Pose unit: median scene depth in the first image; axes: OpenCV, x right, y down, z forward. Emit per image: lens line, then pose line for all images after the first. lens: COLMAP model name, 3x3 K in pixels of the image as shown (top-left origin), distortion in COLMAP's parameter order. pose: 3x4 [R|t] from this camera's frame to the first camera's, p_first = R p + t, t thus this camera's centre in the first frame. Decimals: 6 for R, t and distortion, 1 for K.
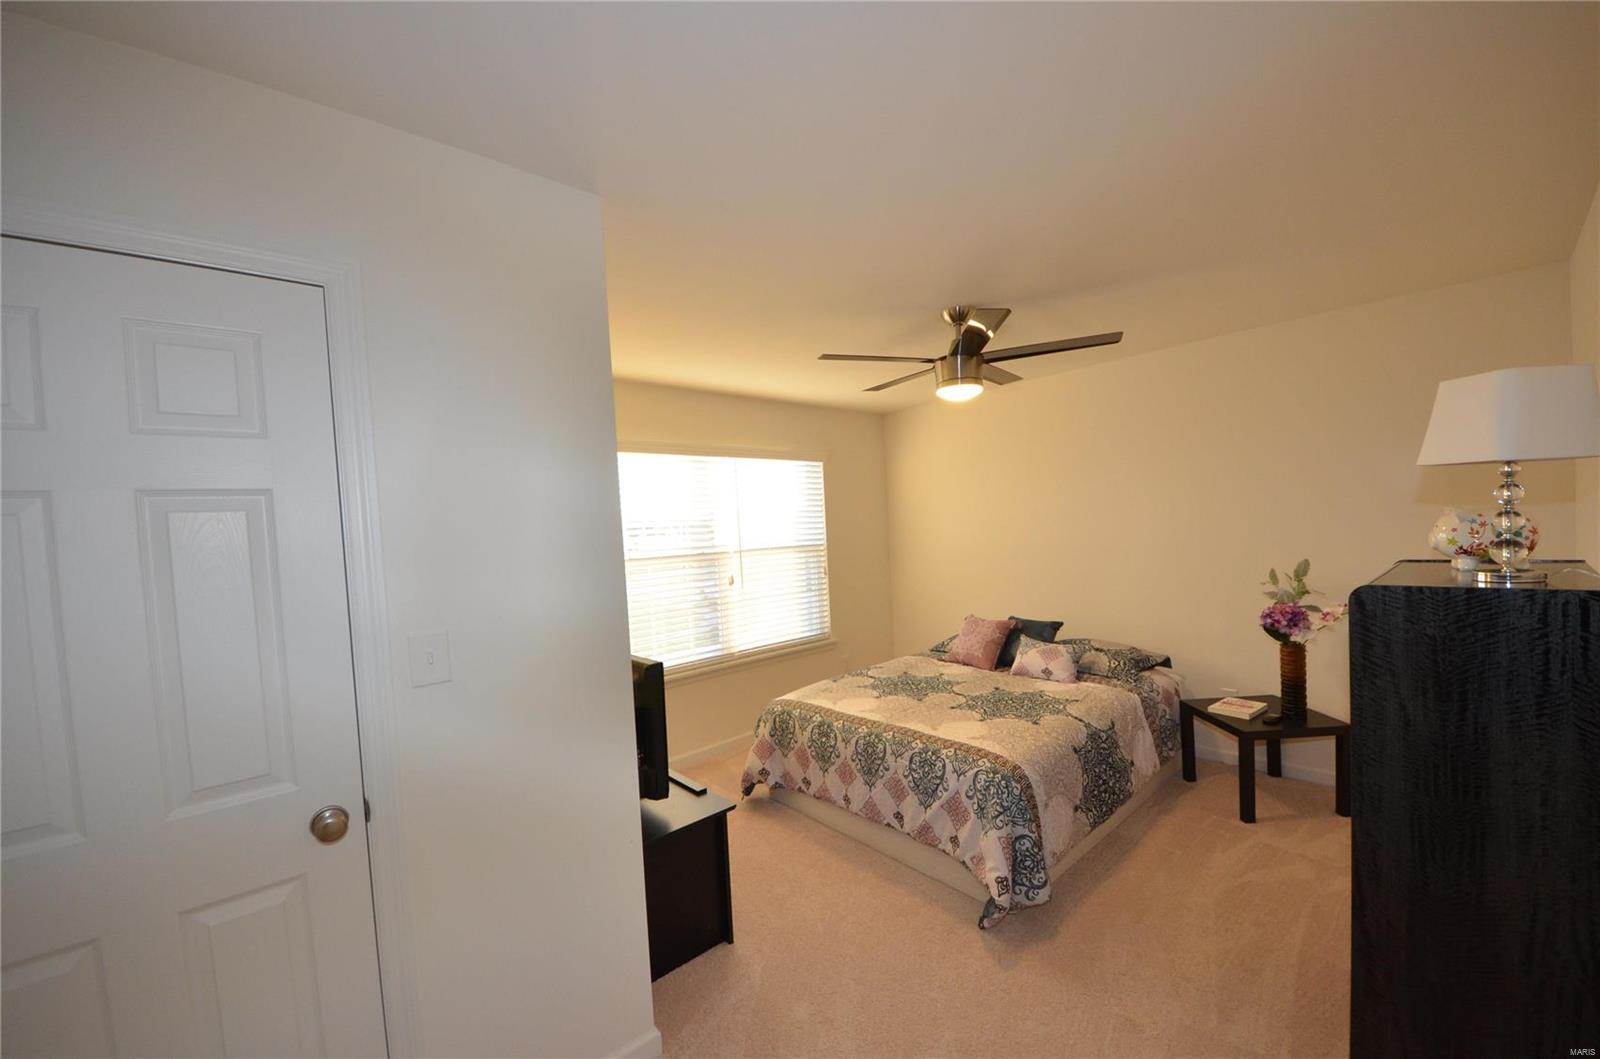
lens RADIAL K [[568.6, 0, 800.0], [0, 568.6, 529.5], [0, 0, 1]] dist [-0.043876, -0.000115]
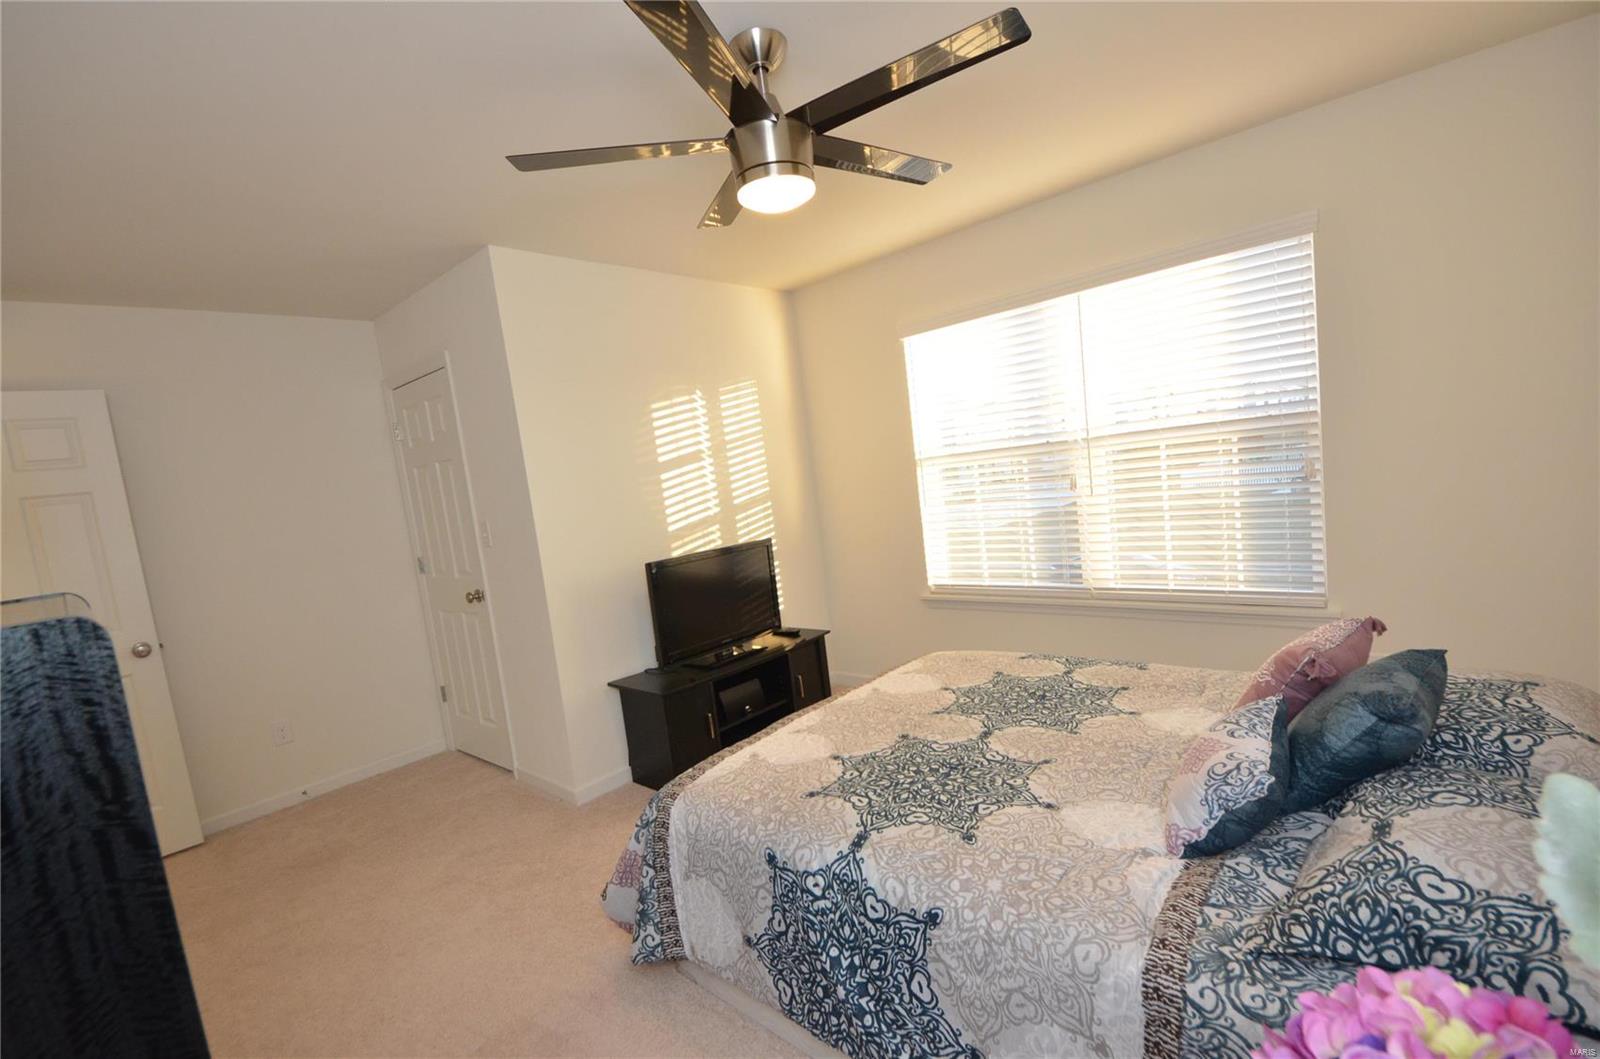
lens RADIAL K [[706.5, 0, 799.1], [0, 706.5, 551.9], [0, 0, 1]] dist [-0.070796, -0.000005]
pose [[0.136740, 0.155003, -0.978405, 0.849823], [0.103790, 0.980004, 0.169762, -0.003327], [0.985155, -0.124762, 0.117918, 0.757031]]
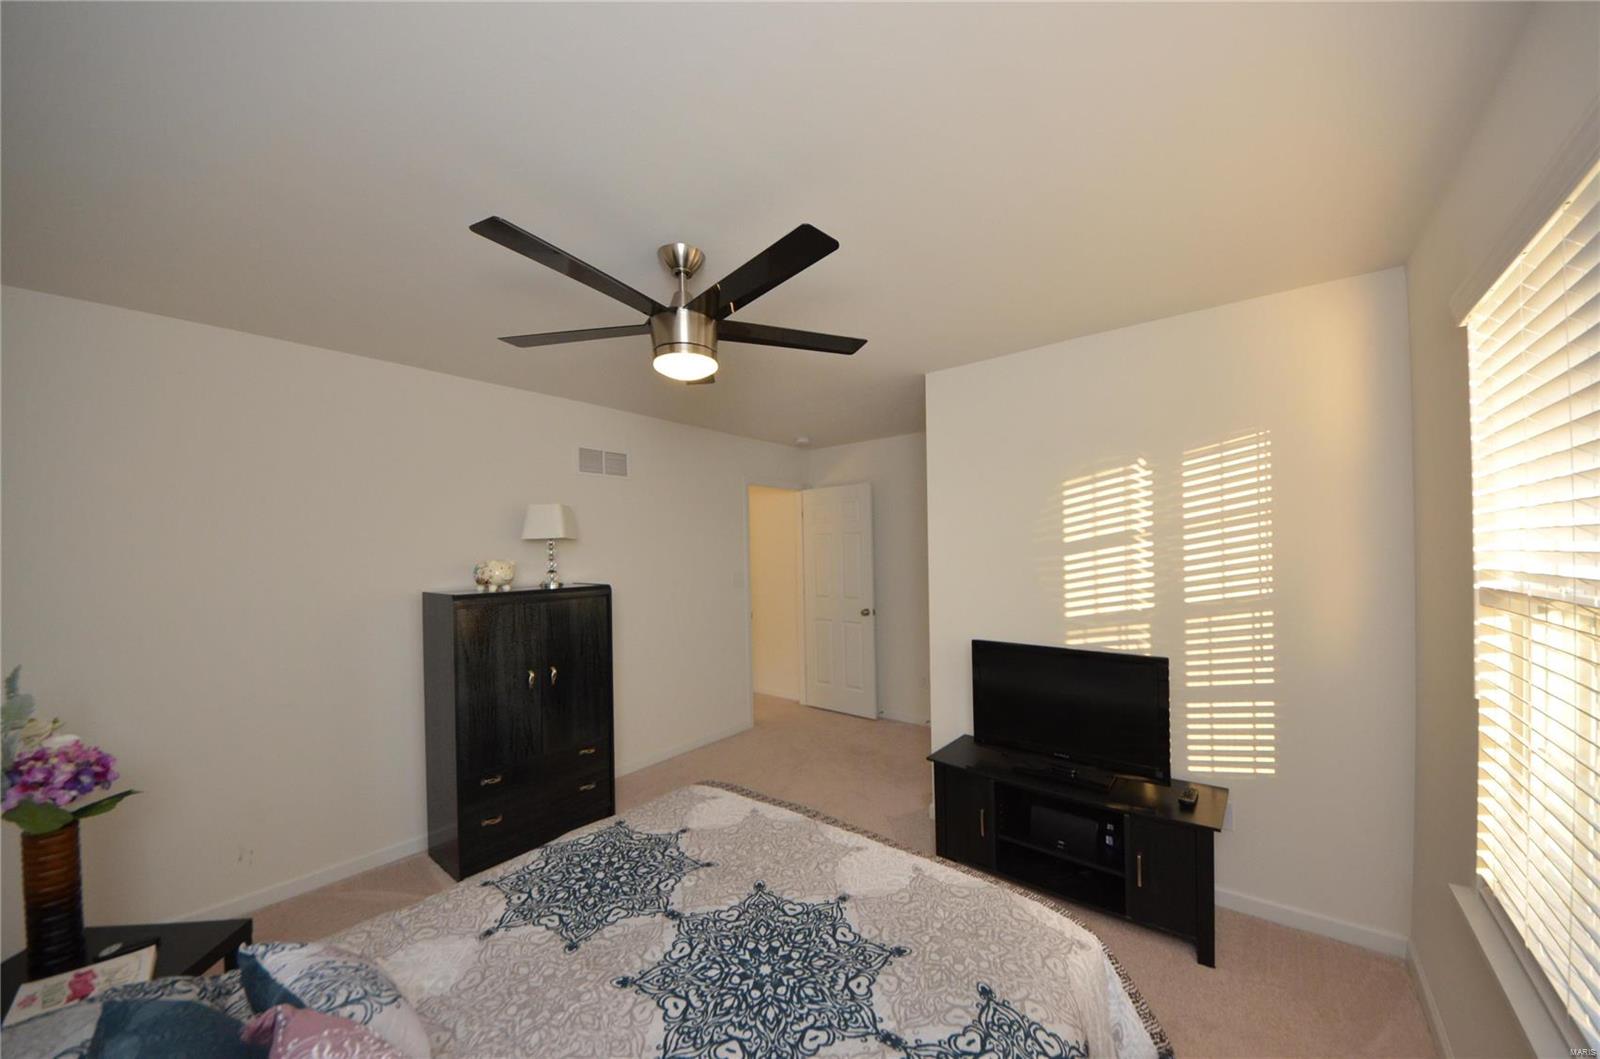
lens RADIAL K [[561.3, 0, 806.0], [0, 561.3, 541.6], [0, 0, 1]] dist [0.017043, -0.019483]
pose [[-0.978714, 0.074274, -0.191319, 0.236172], [0.076123, 0.997096, -0.002320, -0.005182], [0.190591, -0.016834, -0.981525, 1.448310]]
